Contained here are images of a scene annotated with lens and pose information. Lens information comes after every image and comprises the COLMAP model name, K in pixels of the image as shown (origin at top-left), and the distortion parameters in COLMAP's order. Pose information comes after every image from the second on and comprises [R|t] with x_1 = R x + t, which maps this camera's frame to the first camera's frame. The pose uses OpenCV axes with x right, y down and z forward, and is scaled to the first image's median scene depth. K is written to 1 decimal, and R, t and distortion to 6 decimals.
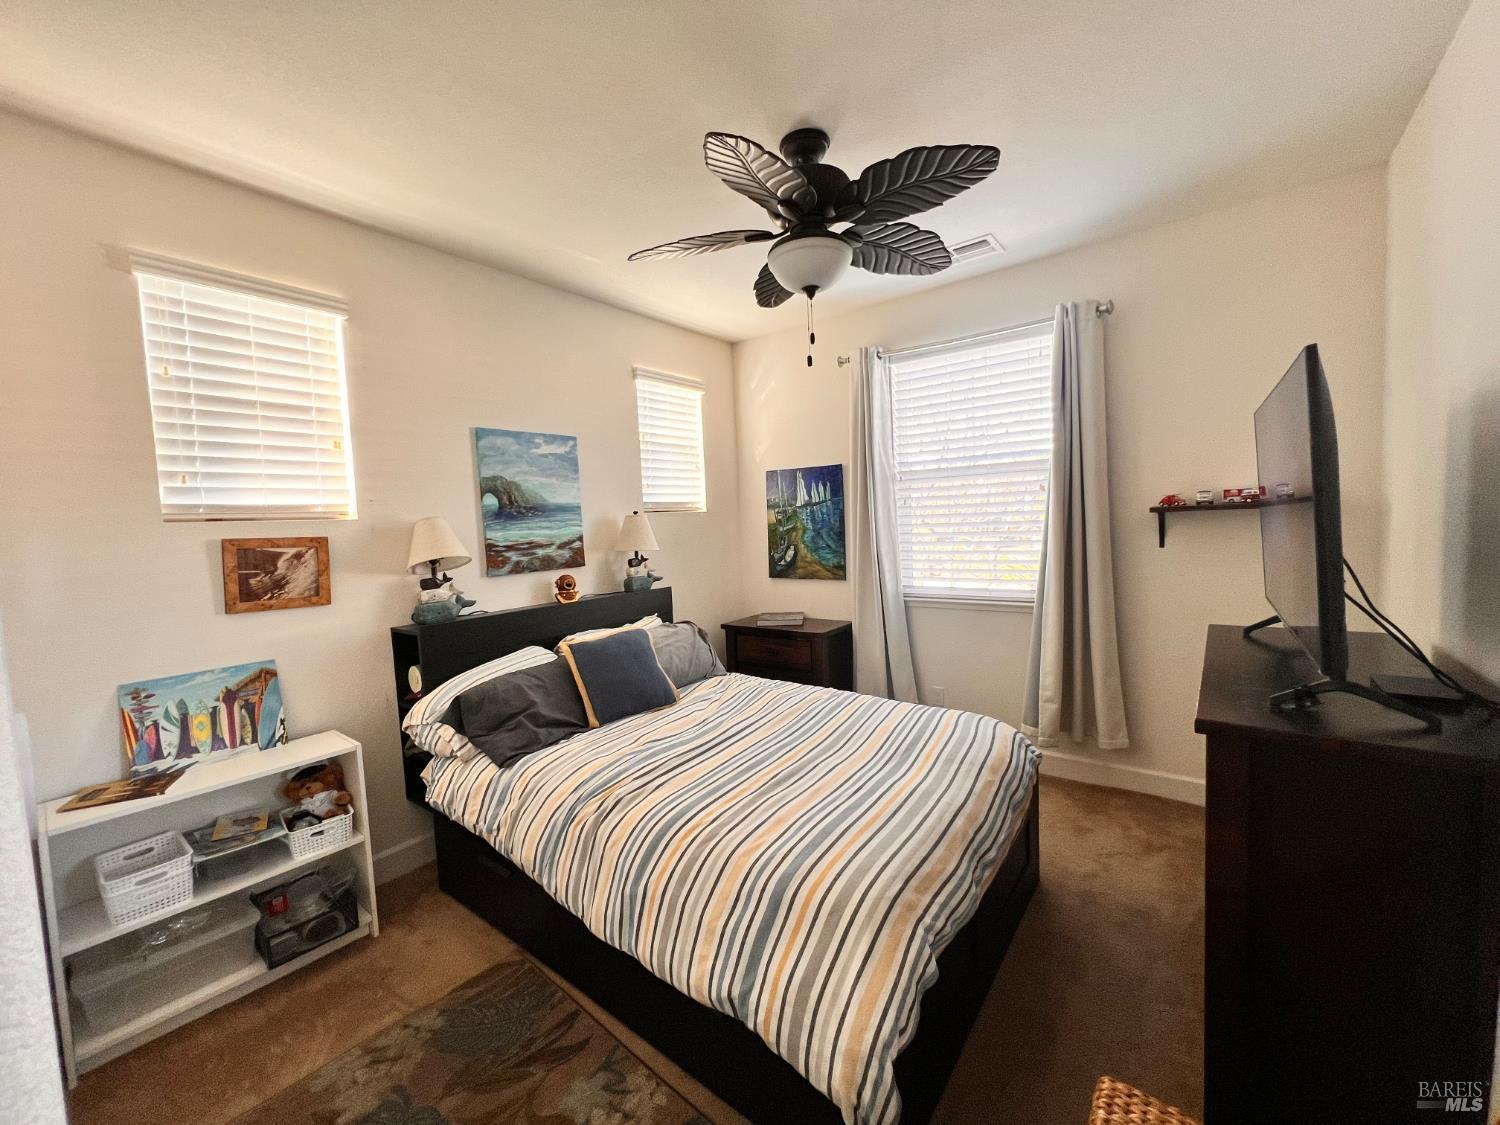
lens RADIAL K [[600.2, 0, 750.5], [0, 600.2, 561.7], [0, 0, 1]] dist [-0.002481, 0.000095]
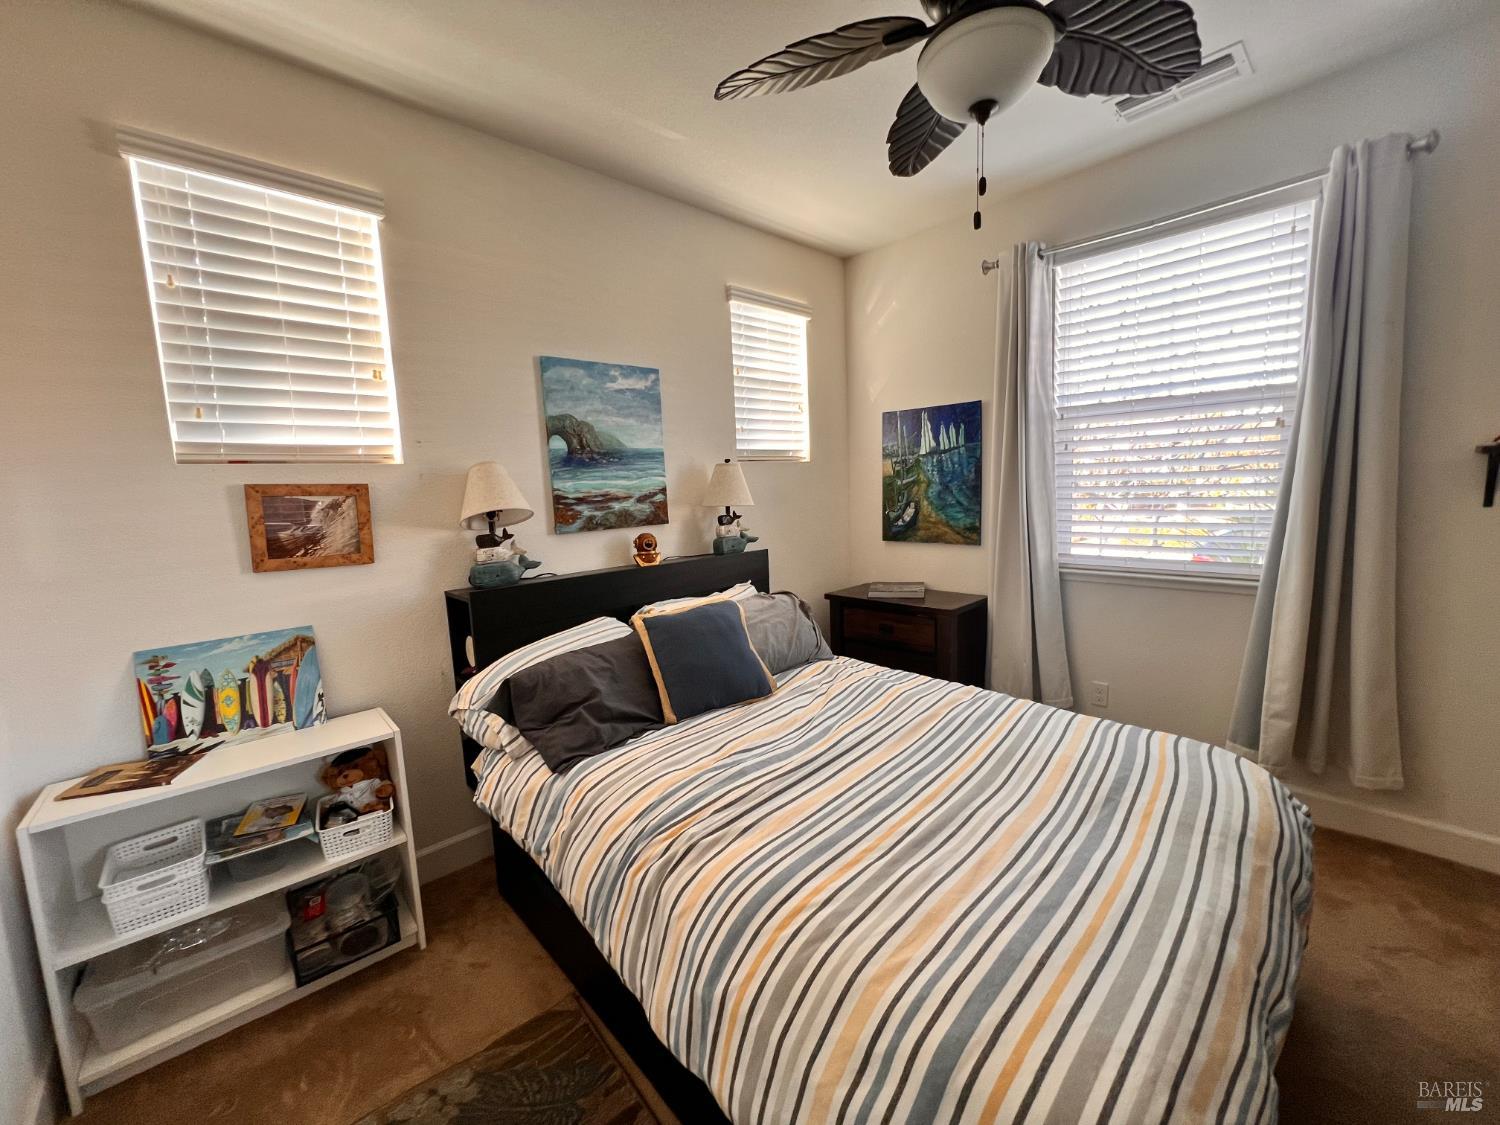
lens RADIAL K [[600.2, 0, 750.5], [0, 600.2, 561.7], [0, 0, 1]] dist [-0.002481, 0.000095]
pose [[0.987014, 0.023596, -0.158894, -0.034434], [-0.013159, 0.997705, 0.066418, 0.005416], [0.160097, -0.063464, 0.985059, 0.258734]]
